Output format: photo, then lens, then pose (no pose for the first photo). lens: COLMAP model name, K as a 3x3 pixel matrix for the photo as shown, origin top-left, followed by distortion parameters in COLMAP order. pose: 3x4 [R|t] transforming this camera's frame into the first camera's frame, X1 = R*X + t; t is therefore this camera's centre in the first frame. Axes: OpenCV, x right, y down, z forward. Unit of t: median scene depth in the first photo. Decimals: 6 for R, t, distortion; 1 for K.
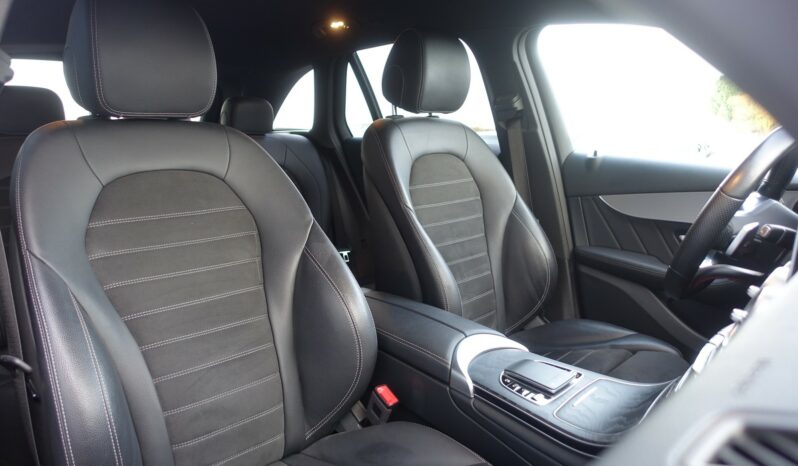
lens RADIAL K [[552.1, 0, 399.0], [0, 552.1, 233.0], [0, 0, 1]] dist [-0.001756, -0.003383]
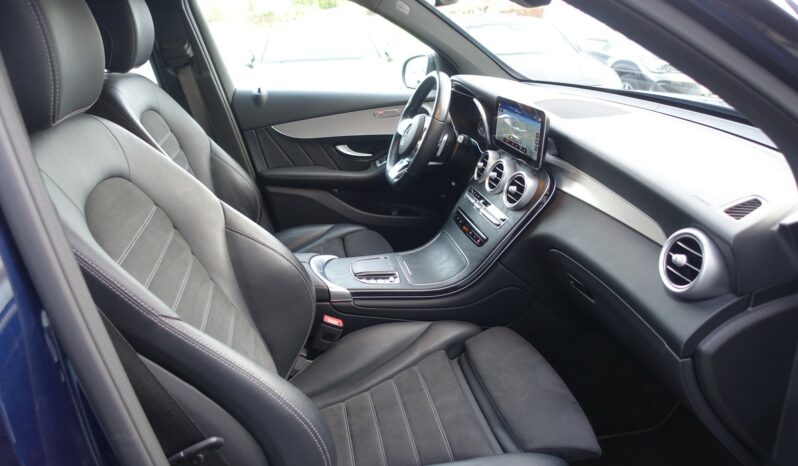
lens RADIAL K [[552.1, 0, 399.0], [0, 552.1, 233.0], [0, 0, 1]] dist [-0.001756, -0.003383]
pose [[0.577598, -0.315707, 0.752802, -0.450709], [0.173161, 0.948586, 0.264954, -0.116802], [-0.797744, -0.022681, 0.602569, 0.052191]]
